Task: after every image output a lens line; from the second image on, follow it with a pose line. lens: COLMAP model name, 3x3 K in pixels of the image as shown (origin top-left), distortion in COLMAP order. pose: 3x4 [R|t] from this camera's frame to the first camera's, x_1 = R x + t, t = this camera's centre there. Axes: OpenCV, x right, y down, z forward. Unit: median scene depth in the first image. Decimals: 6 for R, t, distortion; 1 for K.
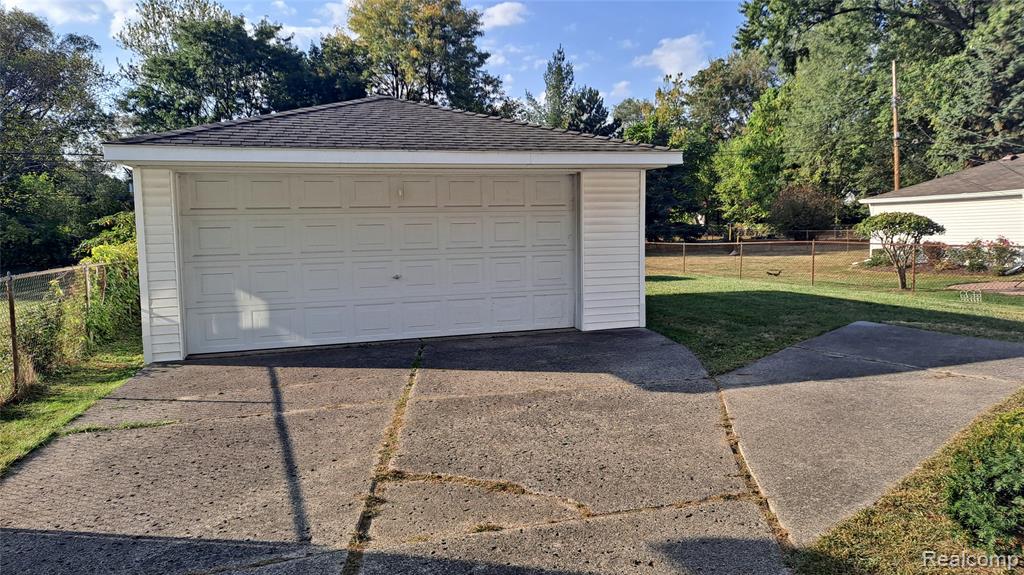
lens RADIAL K [[759.1, 0, 512.0], [0, 759.1, 287.5], [0, 0, 1]] dist [0.078353, -0.076997]
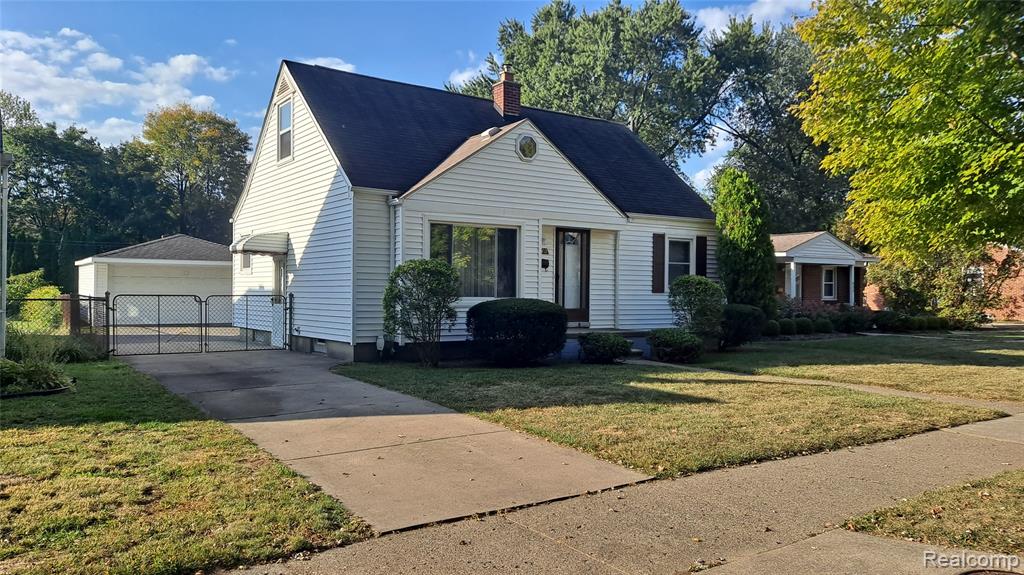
lens RADIAL K [[759.1, 0, 512.0], [0, 759.1, 287.5], [0, 0, 1]] dist [0.078353, -0.076997]
pose [[0.968400, 0.029751, 0.247622, 0.231040], [-0.006977, 0.995702, -0.092348, 0.109352], [-0.249306, 0.087702, 0.964446, -1.209776]]
